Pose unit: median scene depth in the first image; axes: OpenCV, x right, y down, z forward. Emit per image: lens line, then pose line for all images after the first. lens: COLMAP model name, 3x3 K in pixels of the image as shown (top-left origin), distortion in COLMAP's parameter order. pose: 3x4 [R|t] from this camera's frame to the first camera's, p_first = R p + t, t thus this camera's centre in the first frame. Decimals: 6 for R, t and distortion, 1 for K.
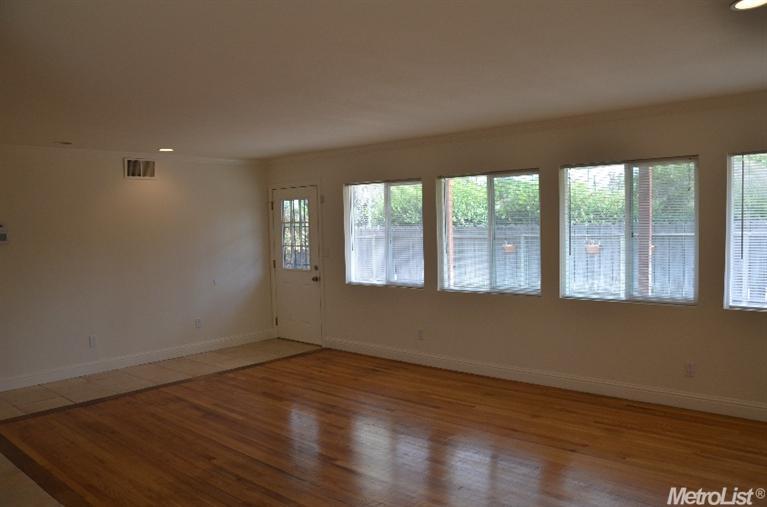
lens RADIAL K [[606.0, 0, 388.7], [0, 606.0, 255.6], [0, 0, 1]] dist [-0.143387, 0.111228]
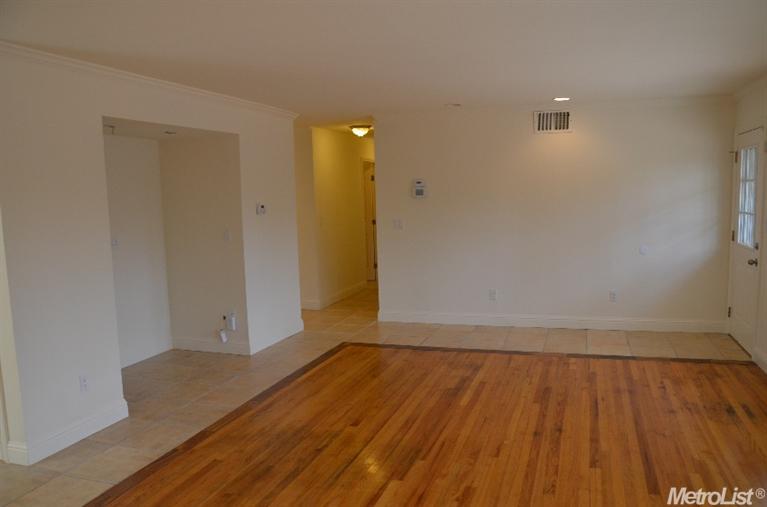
lens RADIAL K [[601.0, 0, 384.4], [0, 601.0, 264.9], [0, 0, 1]] dist [-0.142392, 0.111195]
pose [[0.397507, 0.126152, -0.908886, 0.389943], [-0.033072, 0.991831, 0.123200, -0.031947], [0.917003, -0.018915, 0.398431, 0.426556]]
